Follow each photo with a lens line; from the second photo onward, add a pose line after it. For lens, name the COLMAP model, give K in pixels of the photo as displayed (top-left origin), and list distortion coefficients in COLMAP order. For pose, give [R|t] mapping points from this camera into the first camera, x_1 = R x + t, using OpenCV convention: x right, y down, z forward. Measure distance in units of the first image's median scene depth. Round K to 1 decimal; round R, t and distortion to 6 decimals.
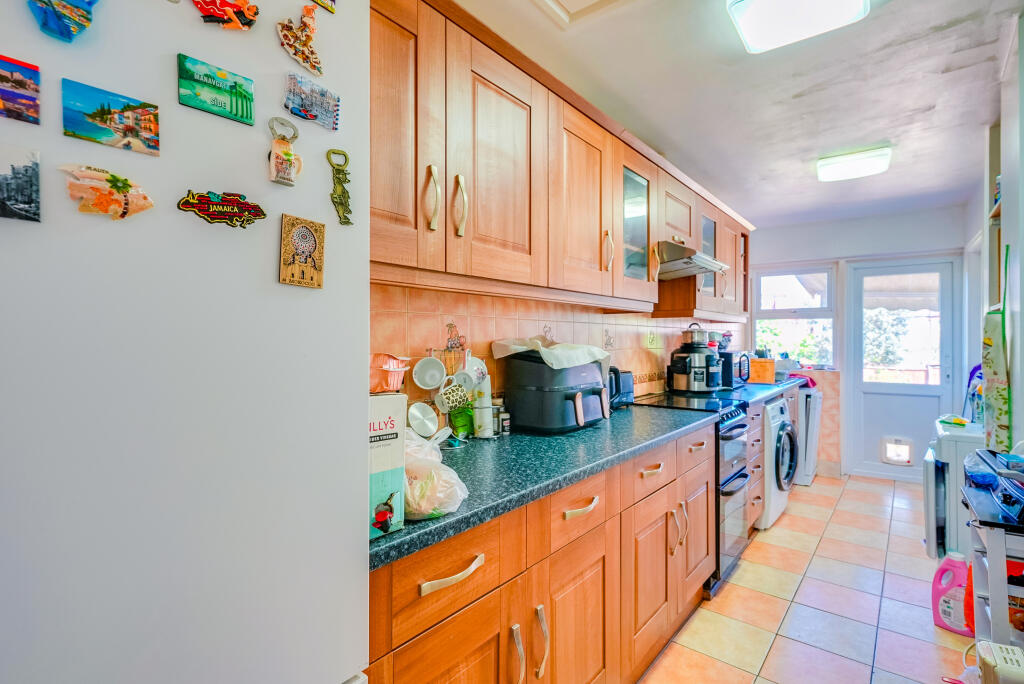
lens RADIAL K [[477.5, 0, 512.0], [0, 477.5, 342.0], [0, 0, 1]] dist [0.003716, 0.000343]
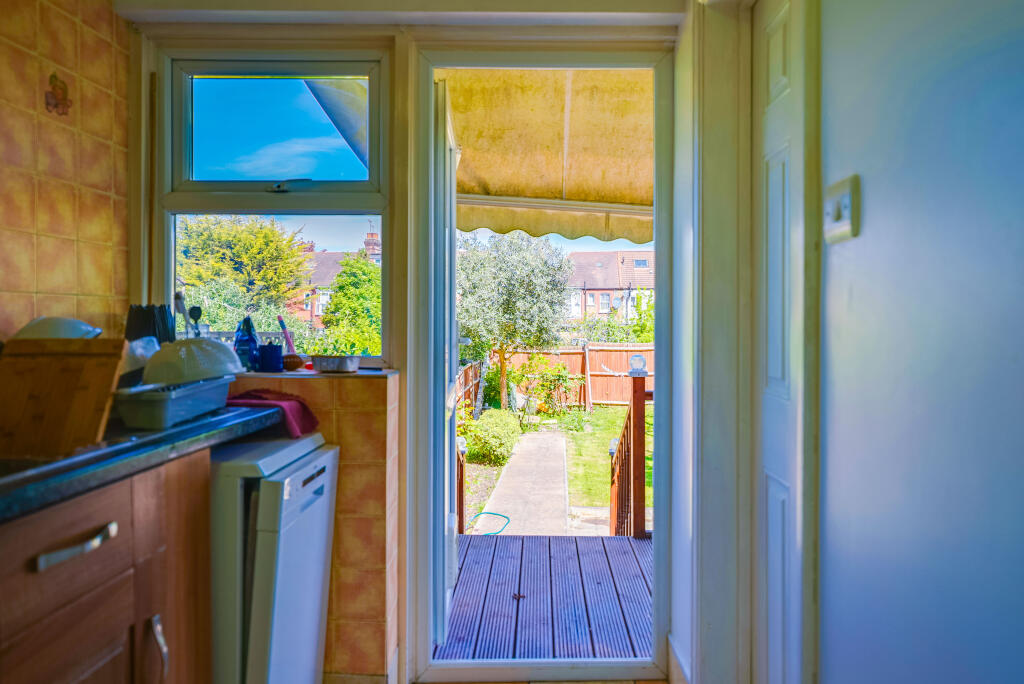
lens RADIAL K [[885.7, 0, 512.0], [0, 885.7, 342.0], [0, 0, 1]] dist [0.000481, 0.000098]
pose [[0.806565, -0.014484, 0.590968, 1.469685], [-0.004496, 0.999521, 0.030634, 0.070636], [-0.591129, -0.027365, 0.806113, 1.754978]]
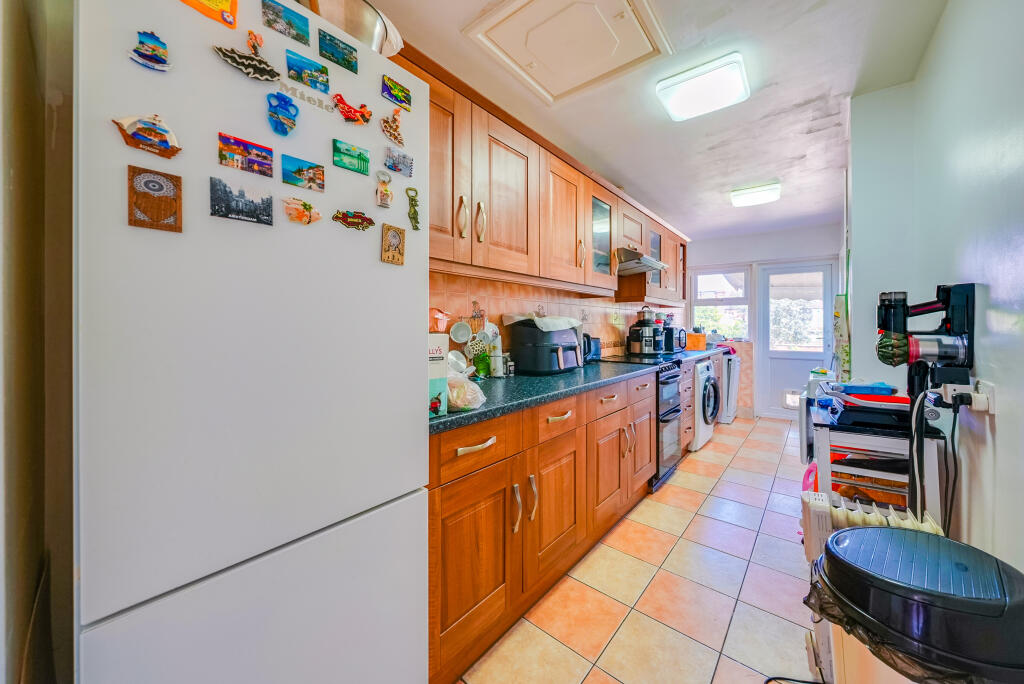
lens RADIAL K [[352.8, 0, 519.2], [0, 352.8, 324.9], [0, 0, 1]] dist [-0.000938, -0.000029]
pose [[0.999999, -0.000838, -0.001086, 0.012540], [0.000835, 0.999996, -0.002514, 0.039455], [0.001088, 0.002513, 0.999996, -0.110297]]
